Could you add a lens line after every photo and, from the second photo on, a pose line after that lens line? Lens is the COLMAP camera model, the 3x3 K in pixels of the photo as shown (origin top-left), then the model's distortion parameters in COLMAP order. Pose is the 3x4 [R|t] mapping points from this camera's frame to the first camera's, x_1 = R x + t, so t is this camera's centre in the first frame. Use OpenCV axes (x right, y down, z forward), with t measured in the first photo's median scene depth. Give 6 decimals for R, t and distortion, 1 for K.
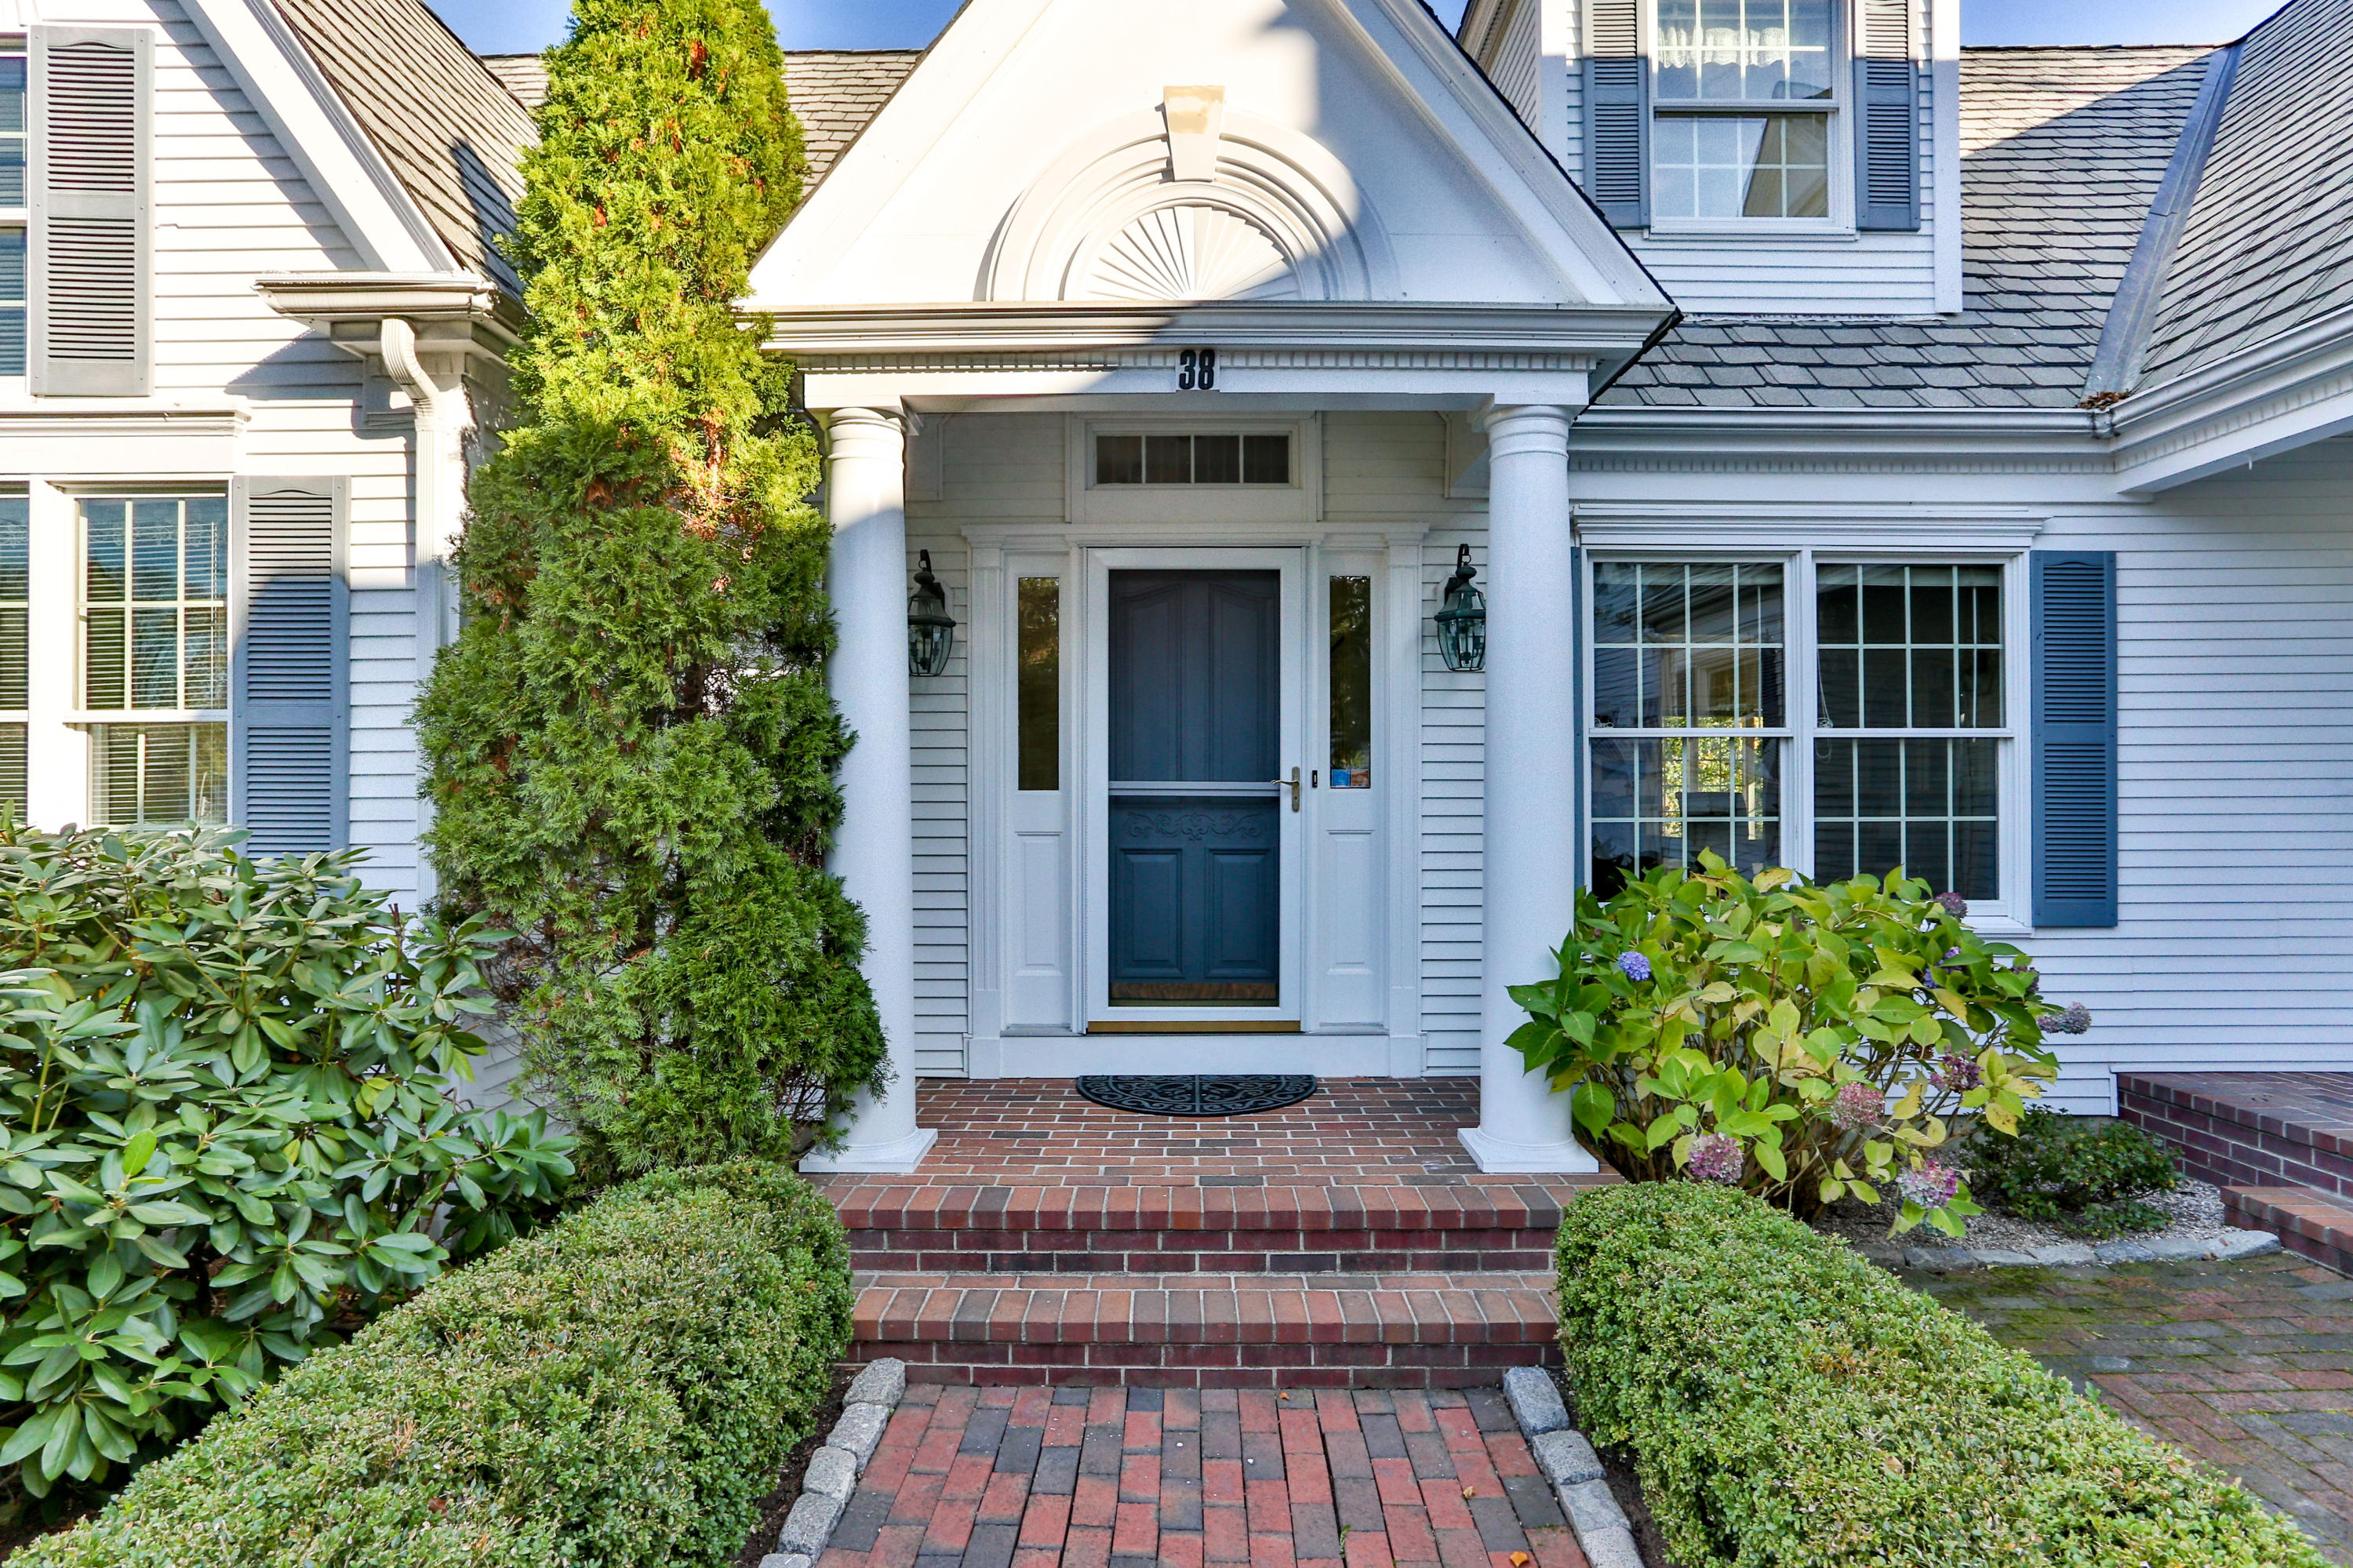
lens RADIAL K [[1215.7, 0, 1201.3], [0, 1215.7, 787.1], [0, 0, 1]] dist [-0.020817, 0.006589]
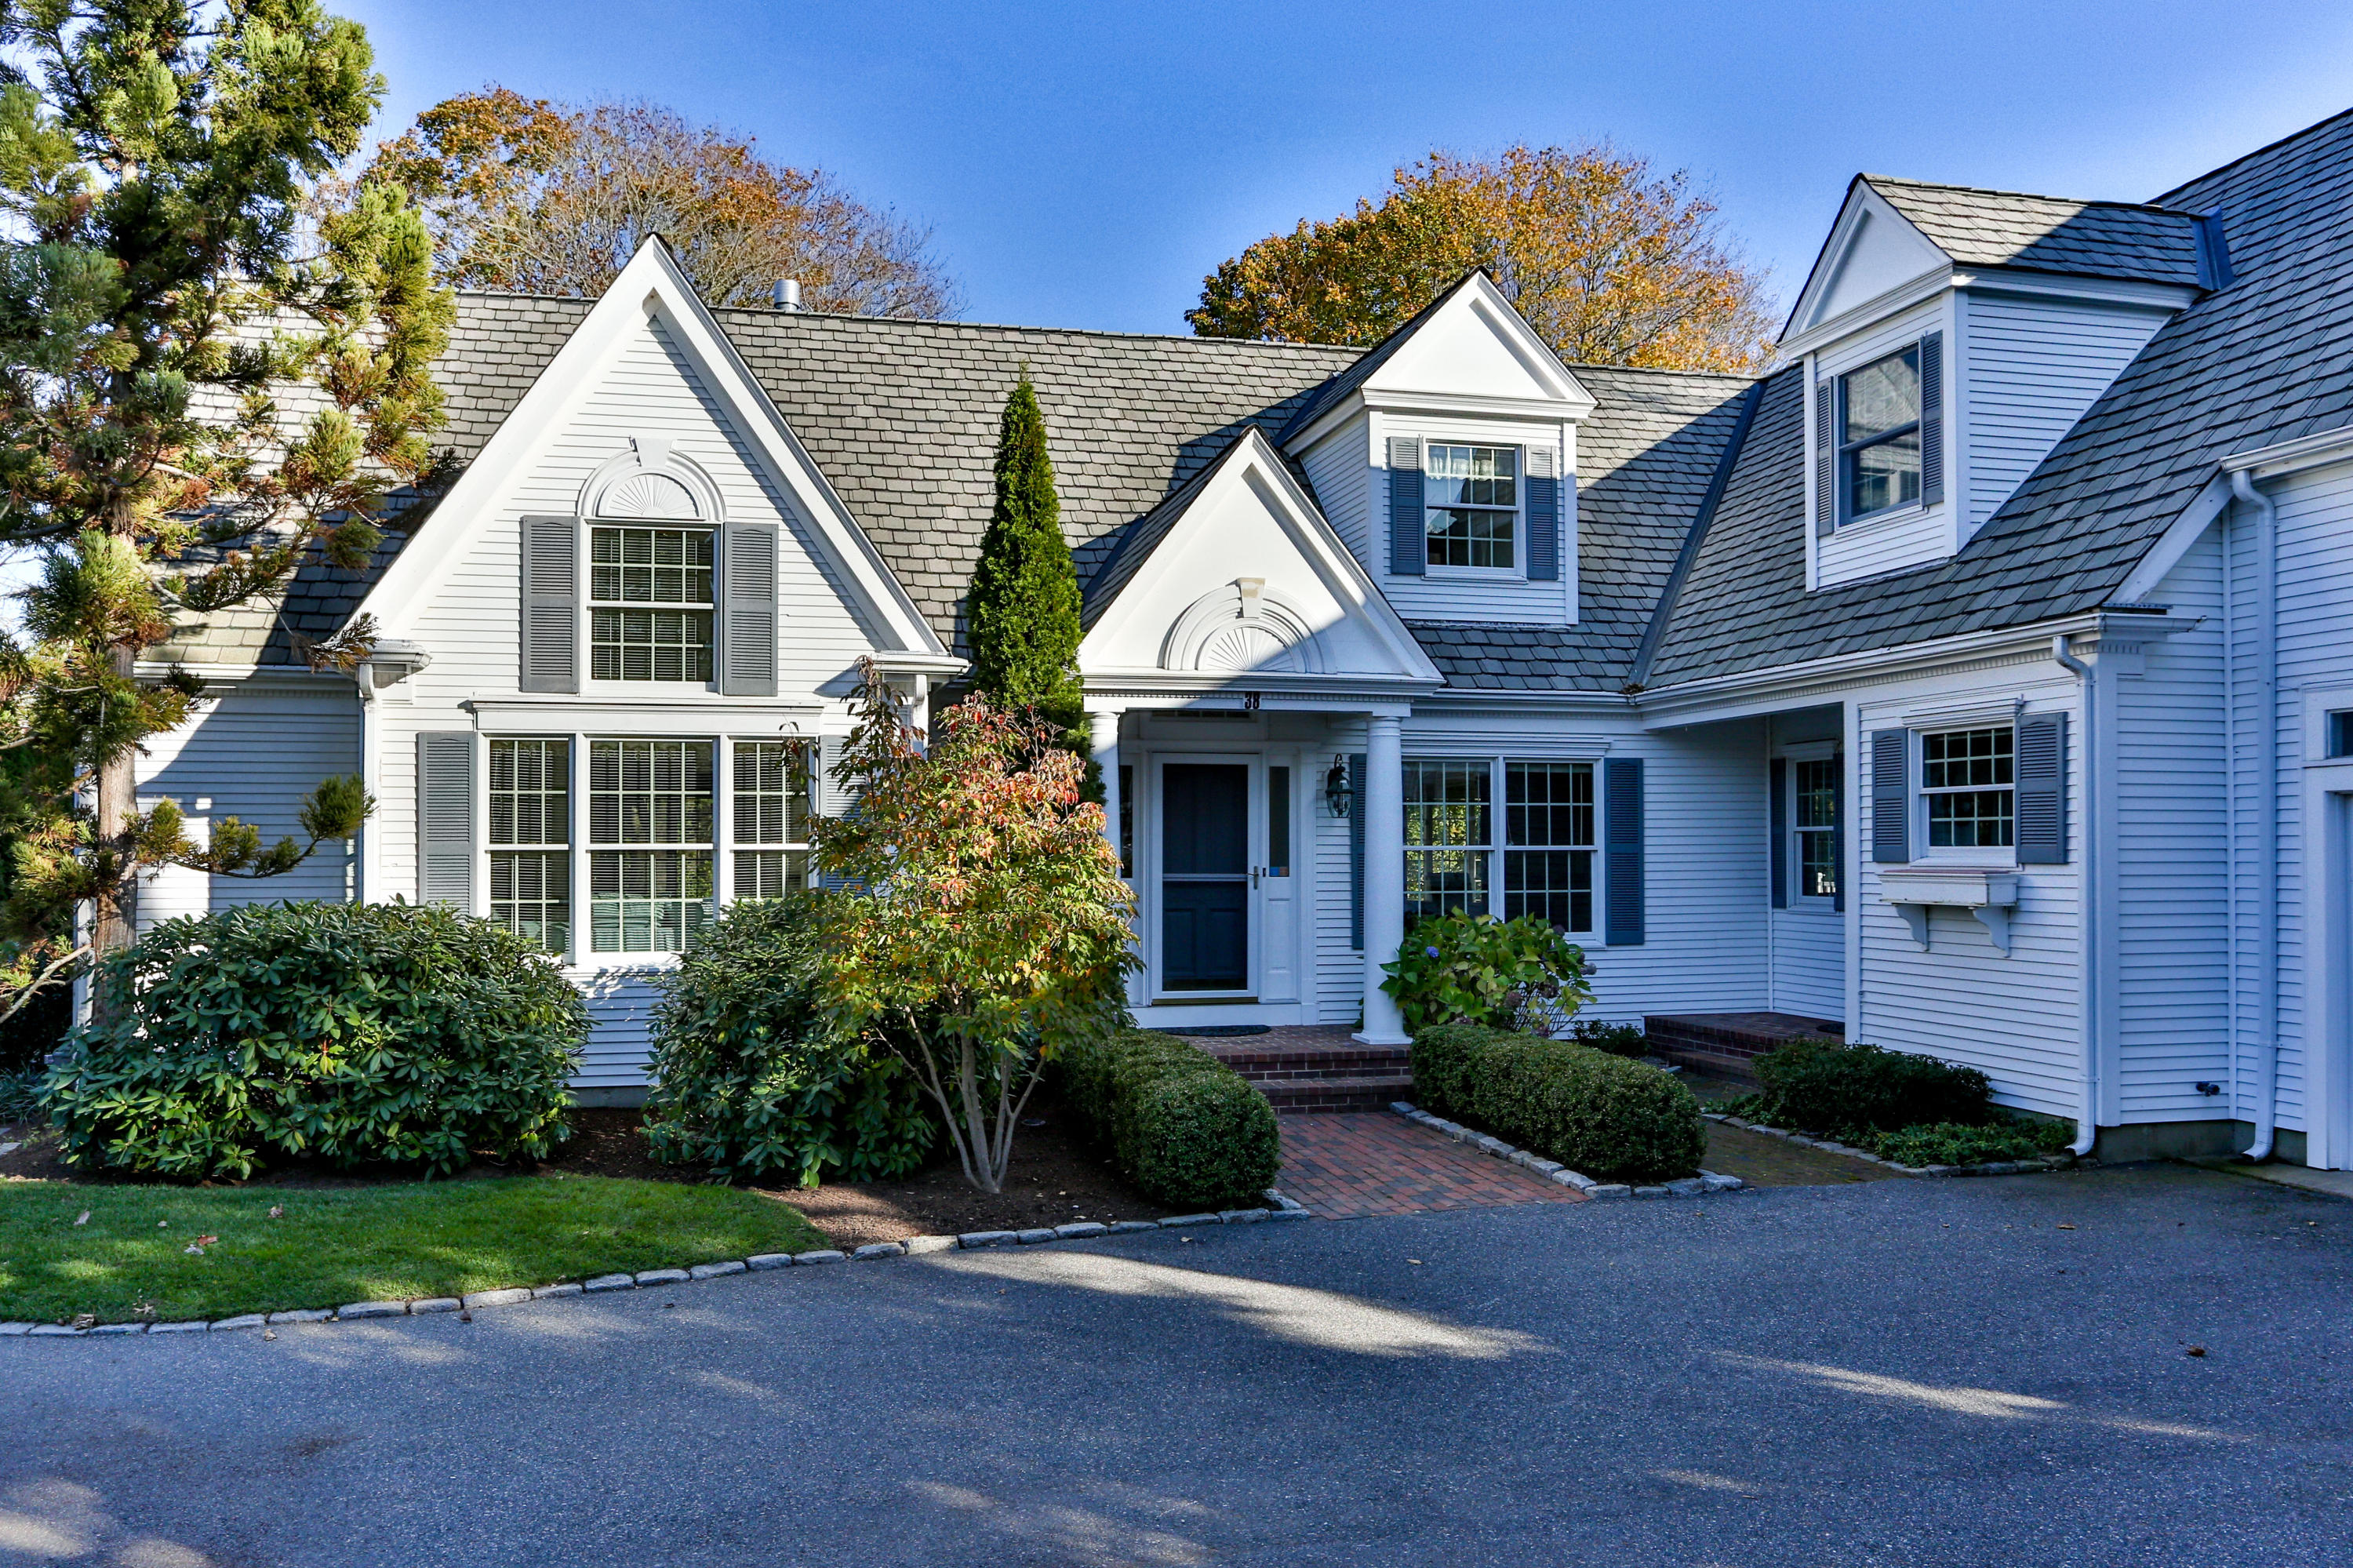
lens RADIAL K [[1658.8, 0, 1154.1], [0, 1658.8, 802.8], [0, 0, 1]] dist [-0.005152, -0.005503]
pose [[0.971834, 0.007638, 0.235544, -0.705091], [-0.002600, 0.999761, -0.021692, -0.059353], [-0.235654, 0.020469, 0.971621, -1.535036]]
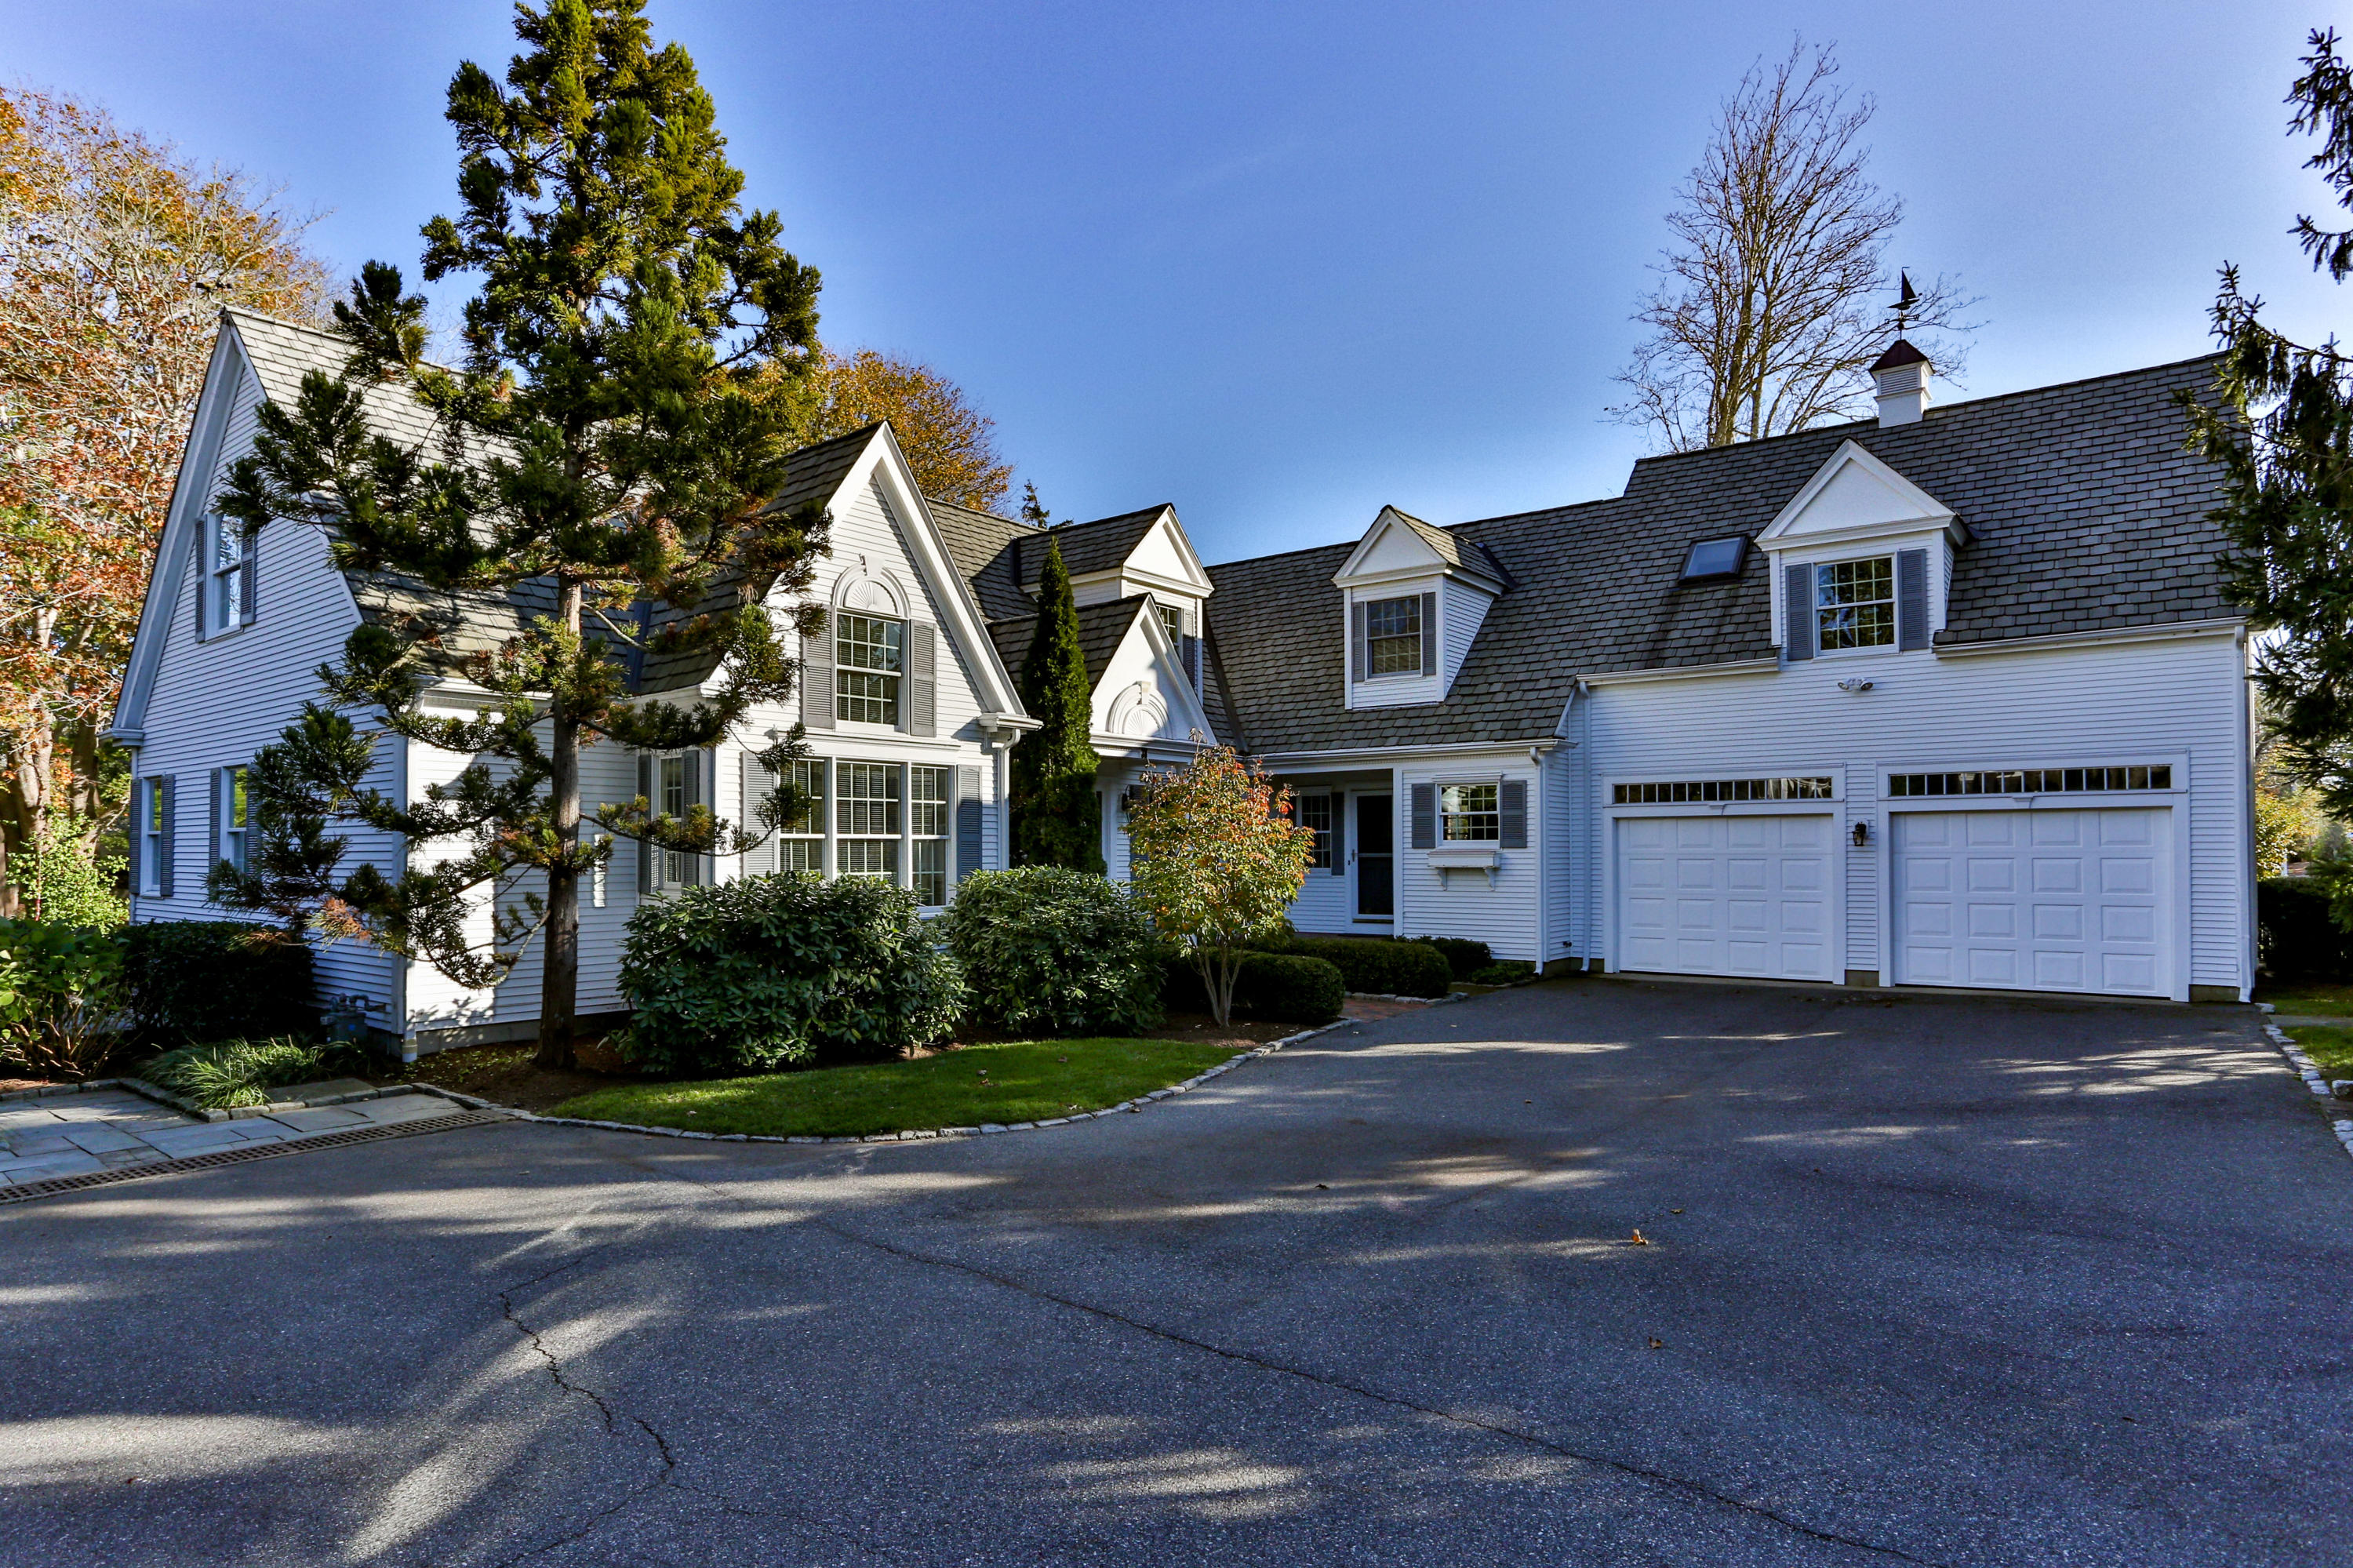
lens RADIAL K [[1263.0, 0, 1186.7], [0, 1263.0, 799.6], [0, 0, 1]] dist [-0.004428, -0.000070]
pose [[0.610310, 0.030912, 0.791560, -2.414118], [-0.008950, 0.999444, -0.032129, -0.044944], [-0.792112, 0.012524, 0.610247, -1.226665]]
